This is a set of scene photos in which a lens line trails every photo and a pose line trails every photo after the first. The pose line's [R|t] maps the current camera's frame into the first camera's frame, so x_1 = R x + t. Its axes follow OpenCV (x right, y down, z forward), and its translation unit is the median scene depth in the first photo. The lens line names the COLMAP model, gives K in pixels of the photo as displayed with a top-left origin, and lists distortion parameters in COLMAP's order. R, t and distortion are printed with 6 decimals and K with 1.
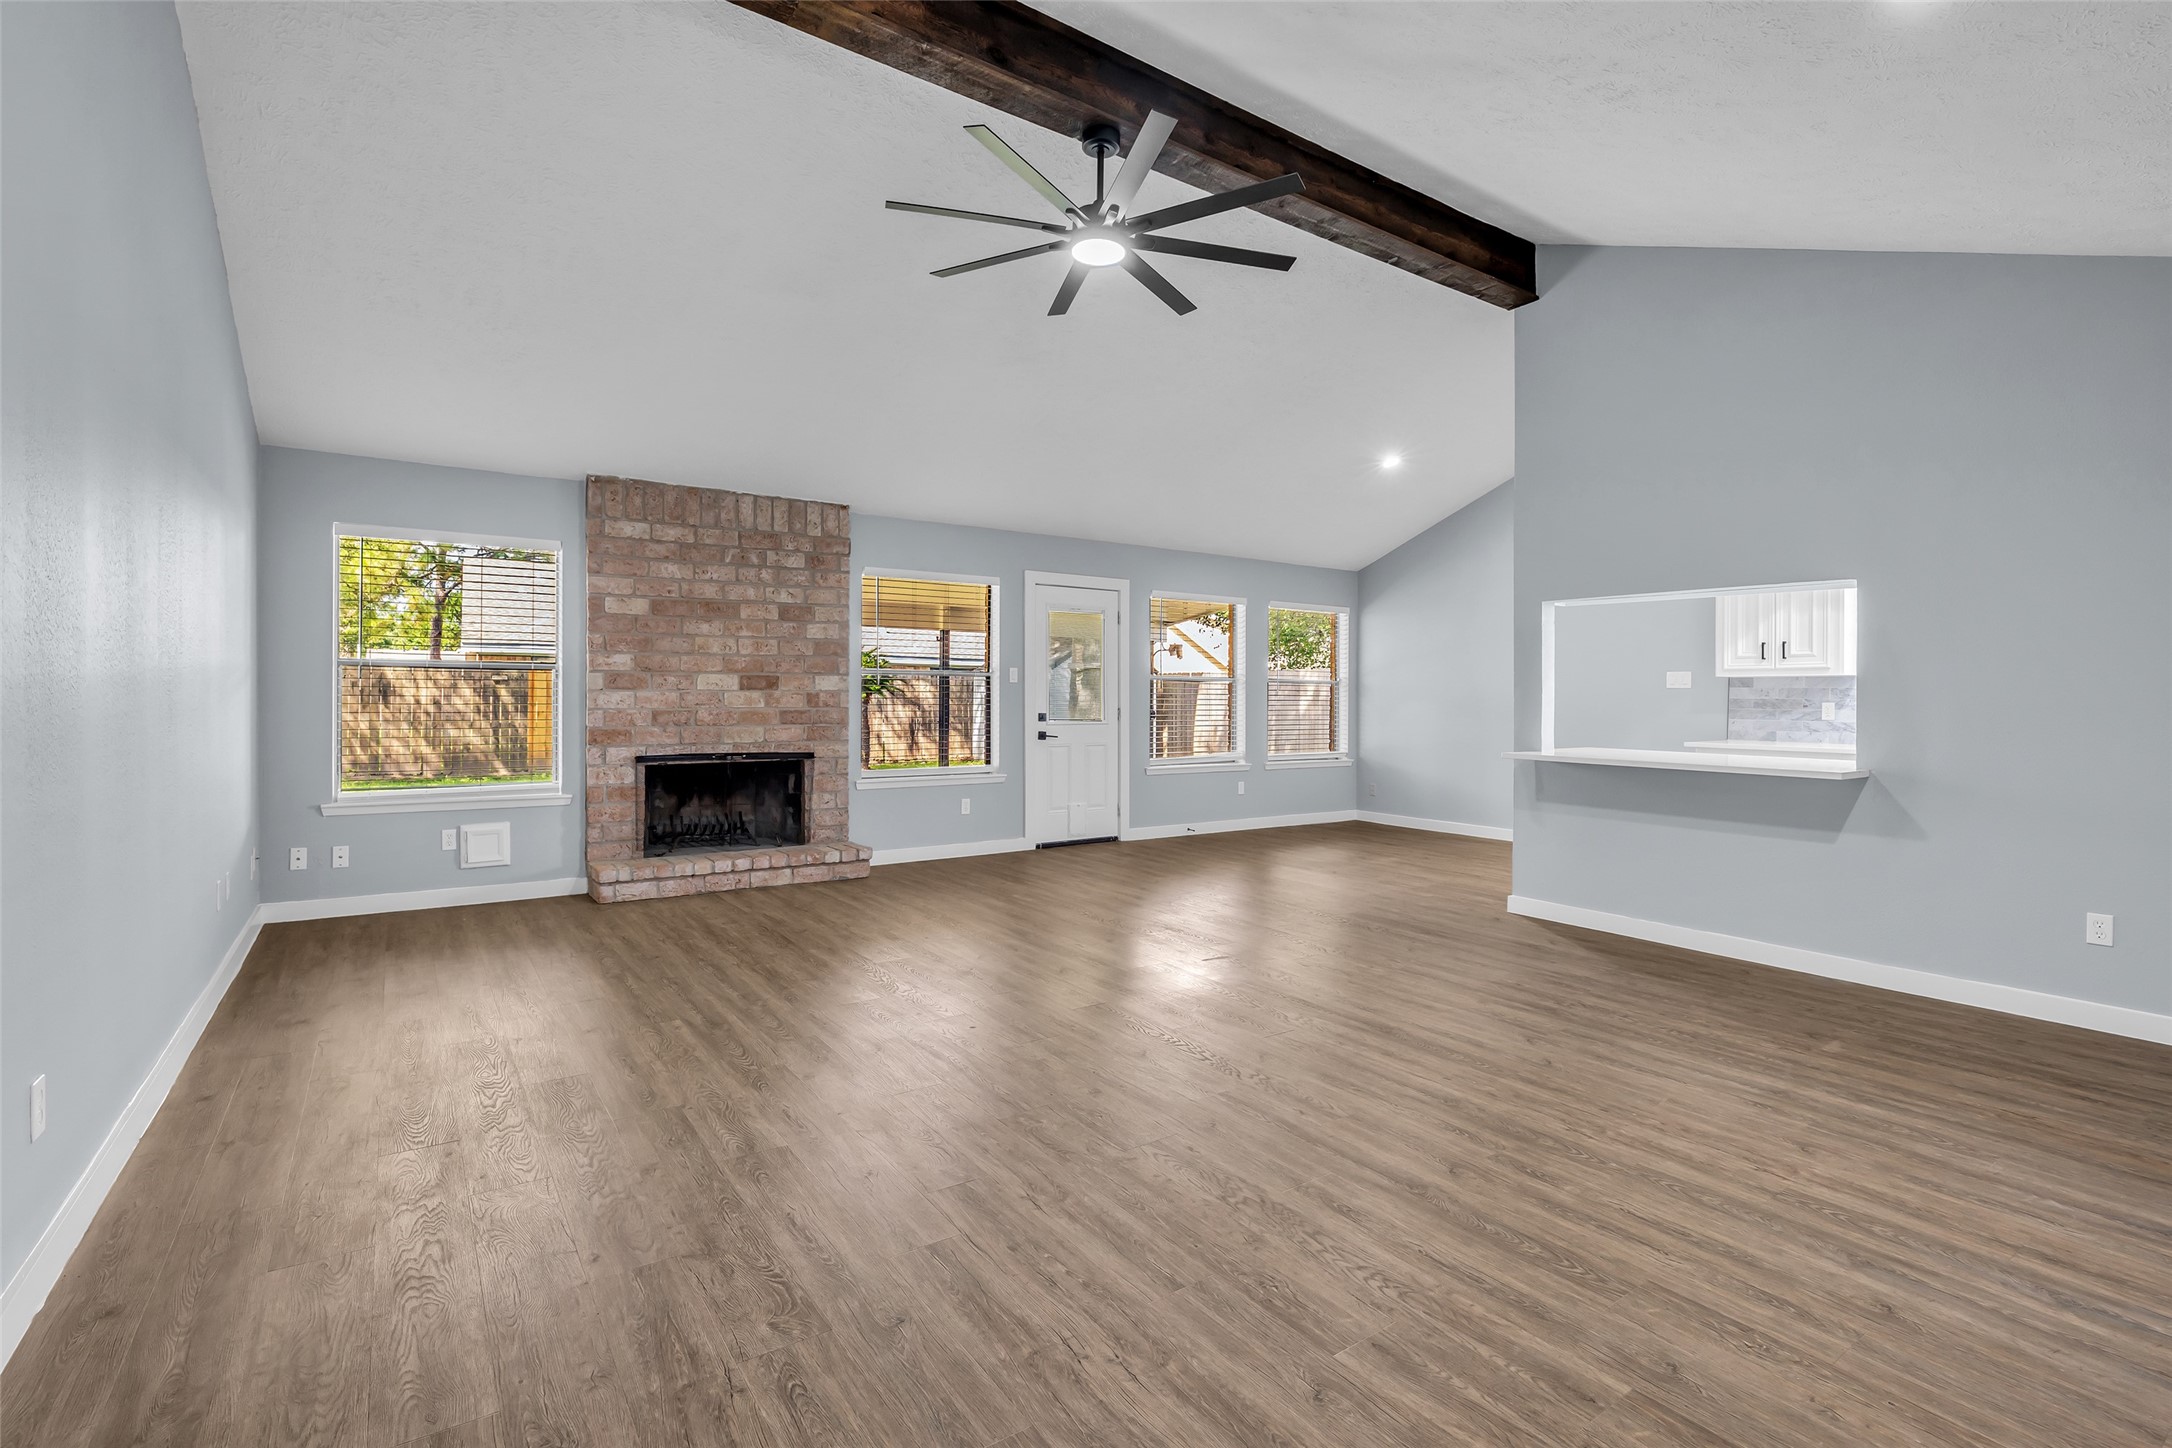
lens RADIAL K [[998.8, 0, 1087.4], [0, 998.8, 704.7], [0, 0, 1]] dist [-0.011680, 0.000264]
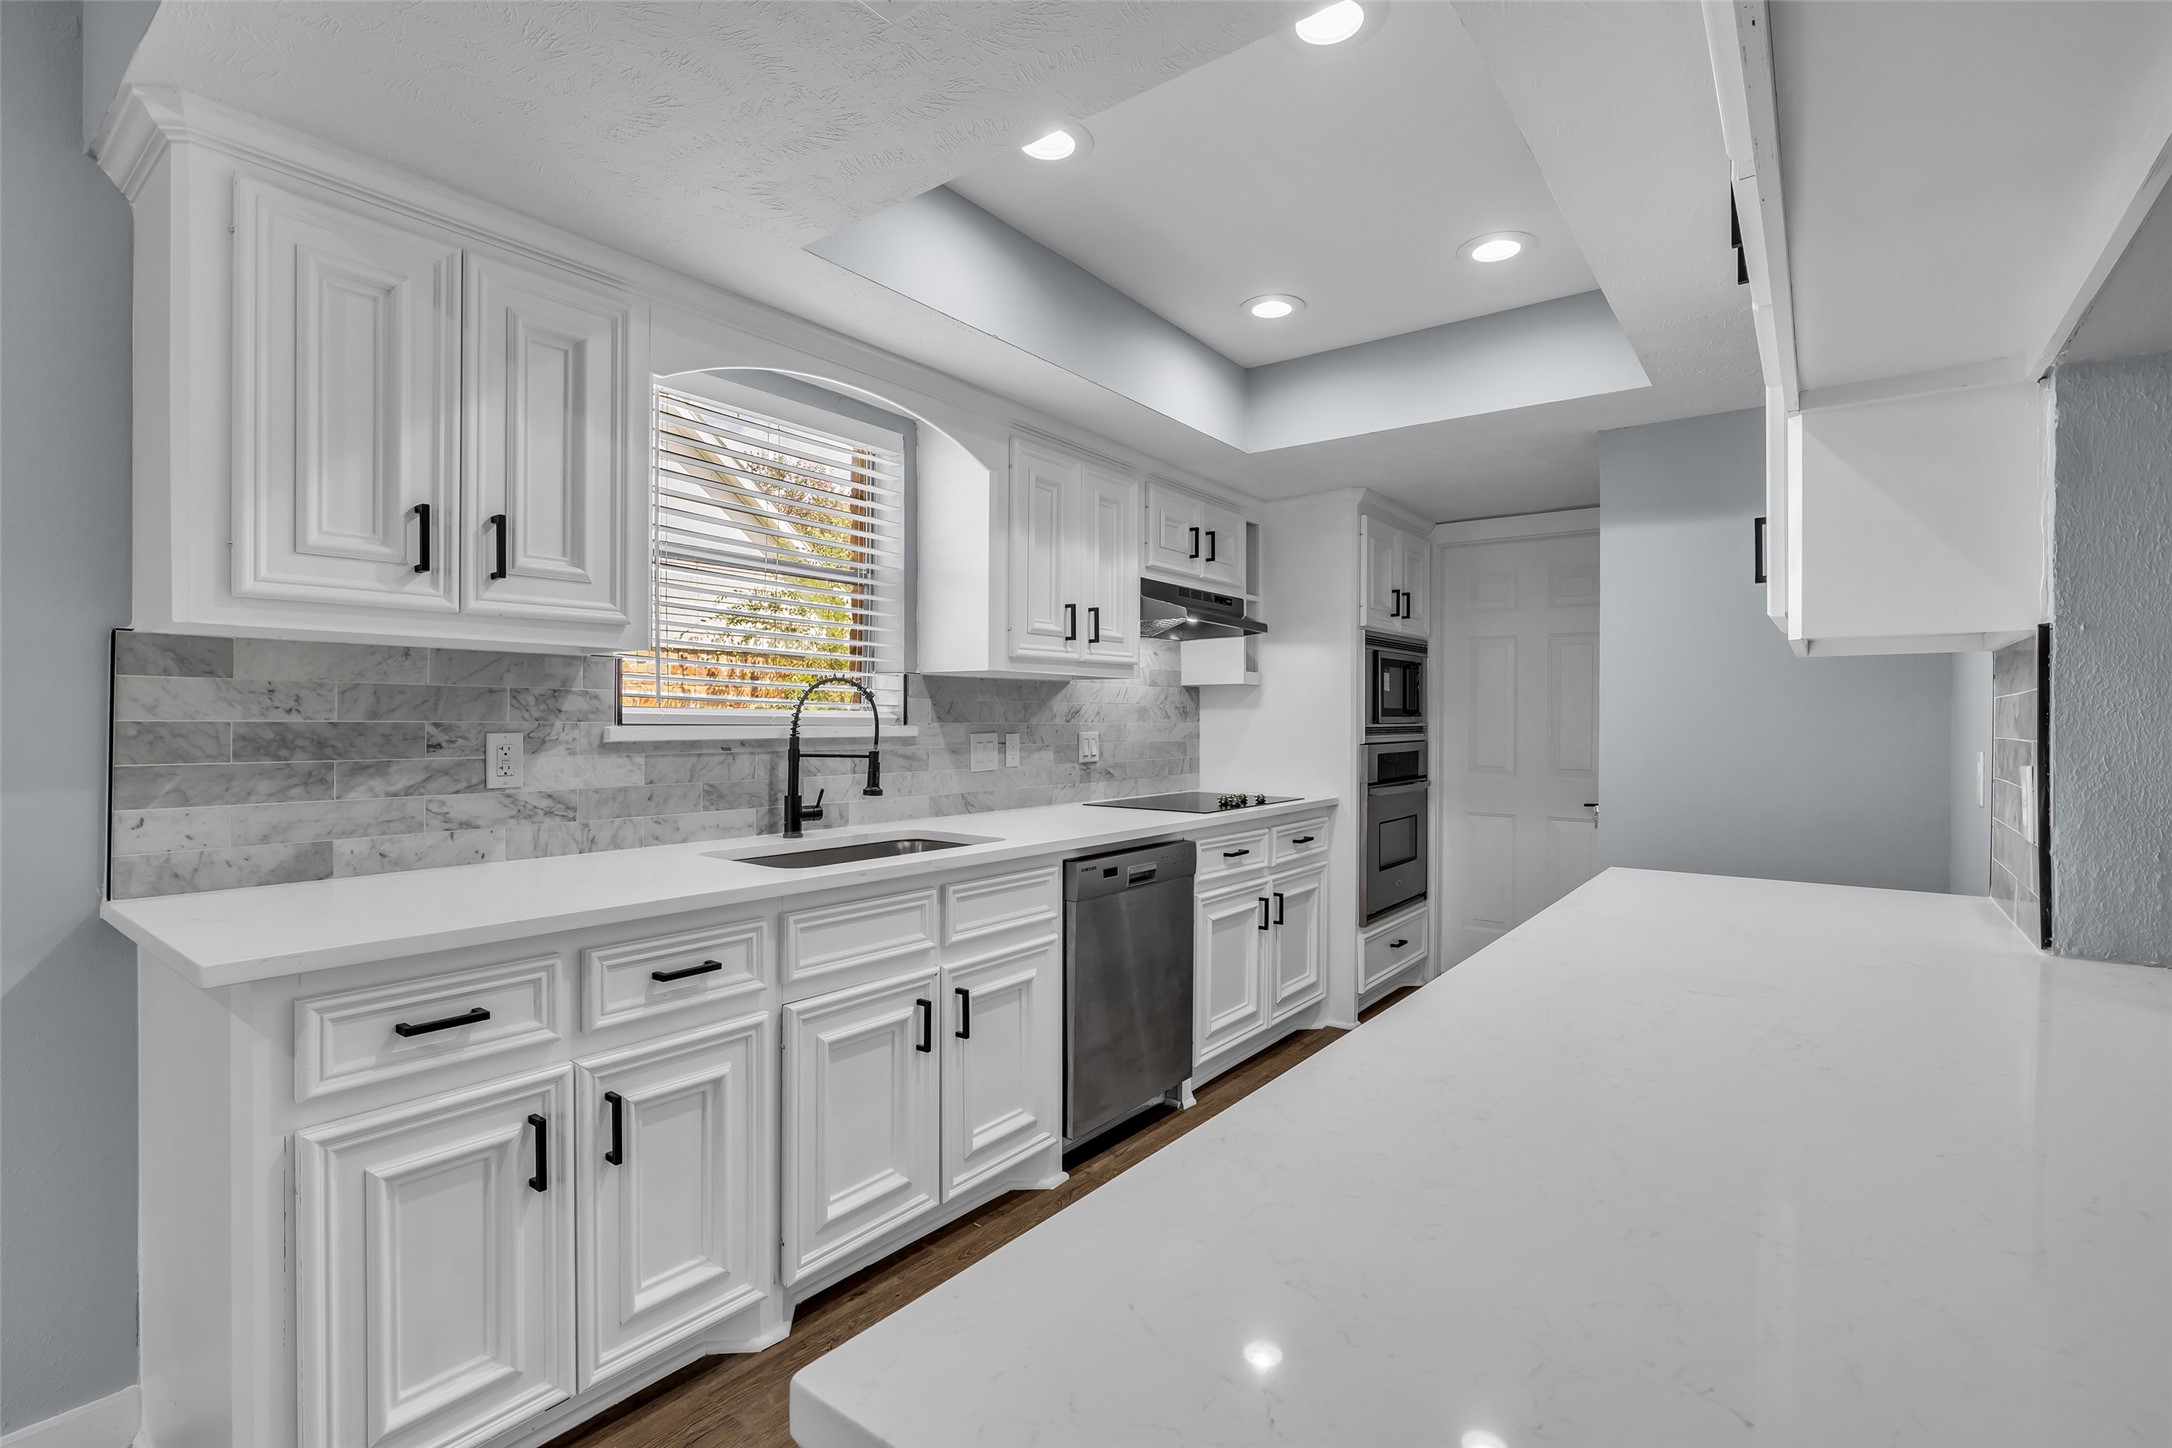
lens RADIAL K [[994.7, 0, 1086.5], [0, 994.7, 721.9], [0, 0, 1]] dist [-0.013982, 0.000357]
pose [[-0.307964, -0.010728, 0.951337, 0.402919], [-0.001237, 0.999940, 0.010875, -0.010132], [-0.951397, 0.002172, -0.307959, 0.964651]]
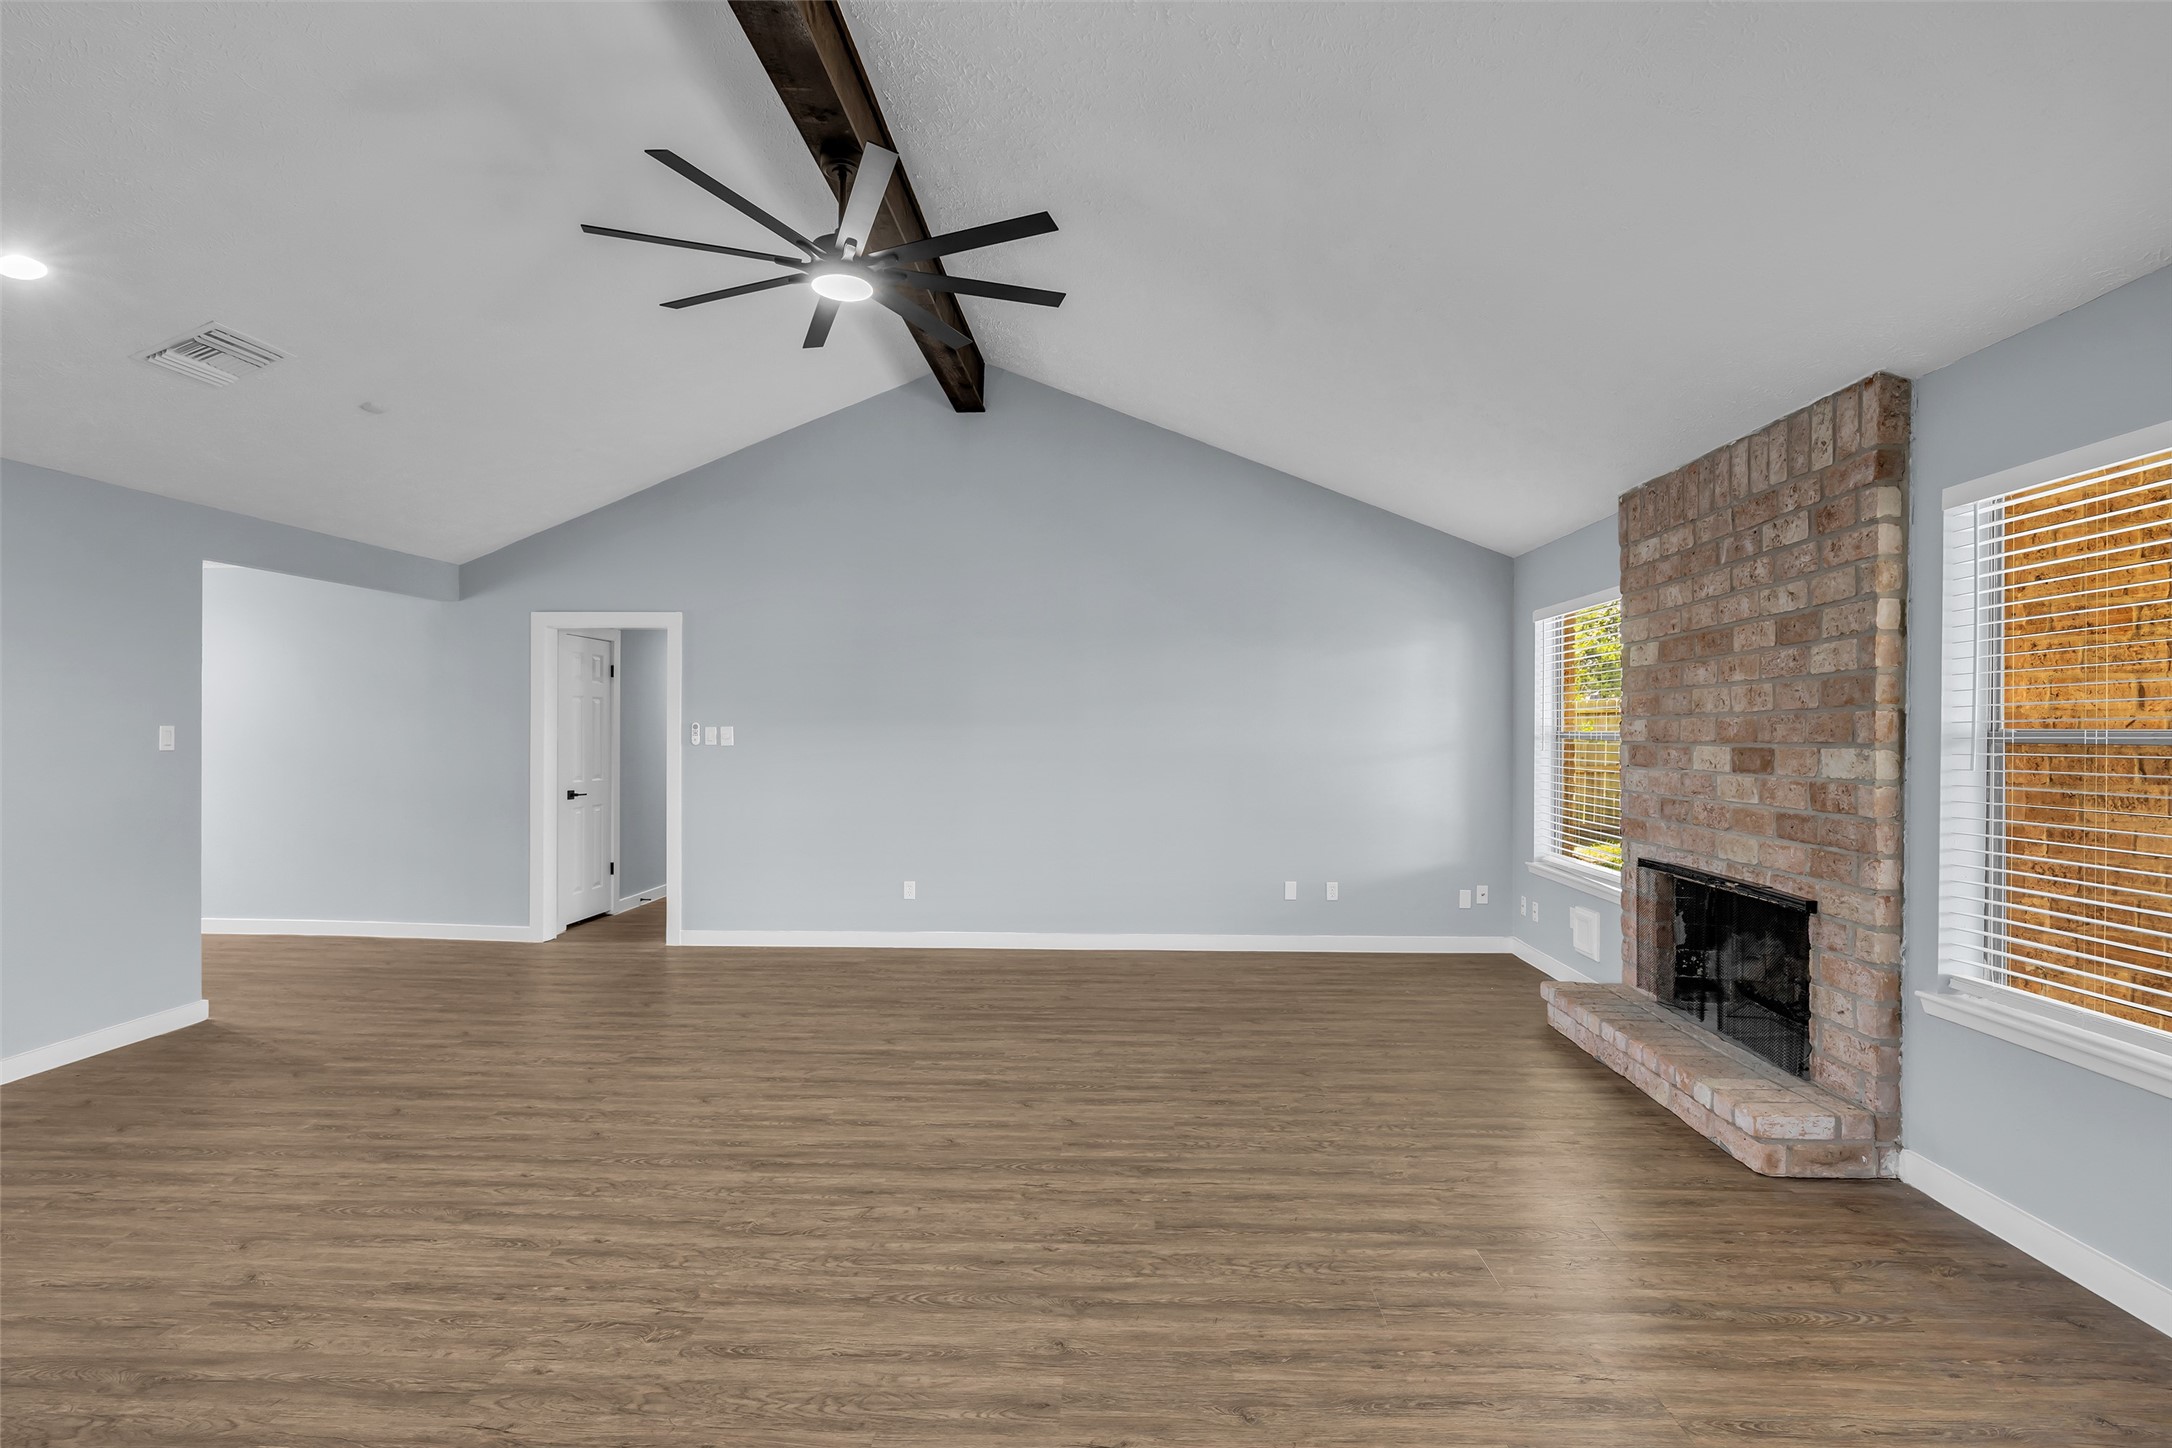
lens RADIAL K [[986.8, 0, 1086.1], [0, 986.8, 731.3], [0, 0, 1]] dist [-0.013847, 0.000312]
pose [[-0.608549, -0.006858, -0.793486, 0.356757], [-0.010014, 0.999949, -0.000962, -0.035326], [0.793453, 0.007360, -0.608587, 1.064602]]
